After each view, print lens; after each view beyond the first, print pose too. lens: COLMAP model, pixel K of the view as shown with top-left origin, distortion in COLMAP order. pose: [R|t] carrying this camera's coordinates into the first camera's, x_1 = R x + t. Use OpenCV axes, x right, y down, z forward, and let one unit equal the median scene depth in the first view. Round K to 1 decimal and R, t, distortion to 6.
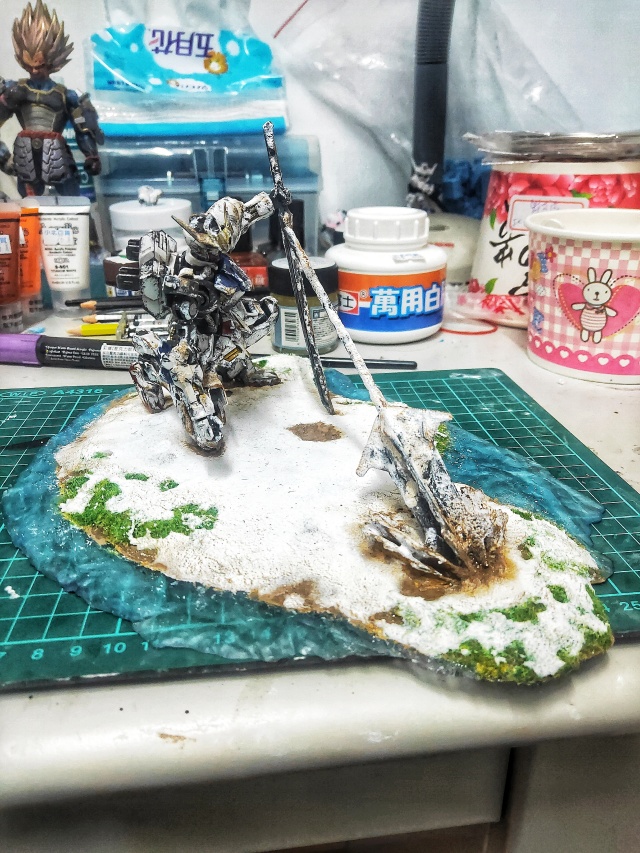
lens RADIAL K [[649.0, 0, 320.0], [0, 649.0, 426.5], [0, 0, 1]] dist [0.021369, -0.002112]
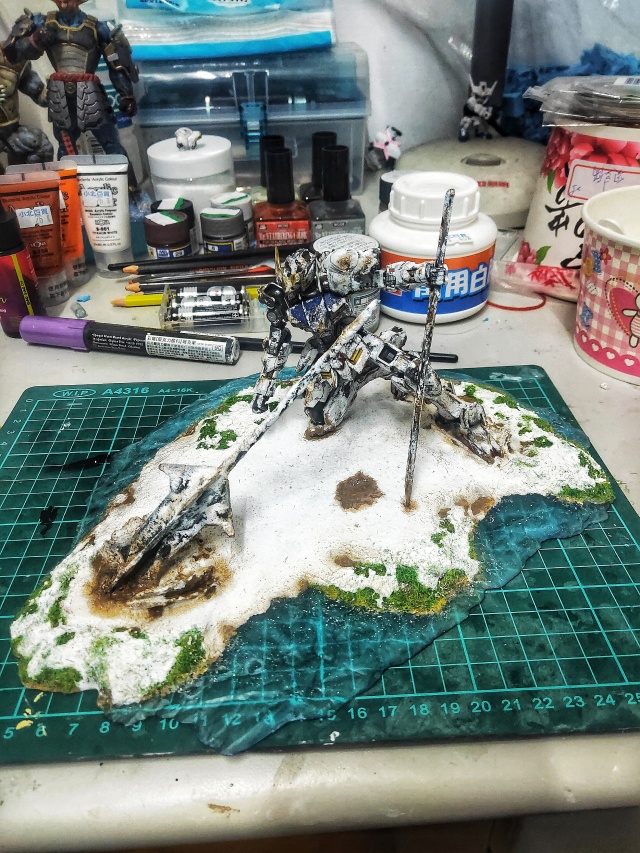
lens RADIAL K [[649.0, 0, 320.0], [0, 649.0, 426.5], [0, 0, 1]] dist [0.021369, -0.002112]
pose [[0.997622, 0.025433, -0.064054, 0.004564], [-0.012625, 0.981132, 0.192928, -0.147926], [0.067752, -0.191660, 0.979120, -0.005515]]
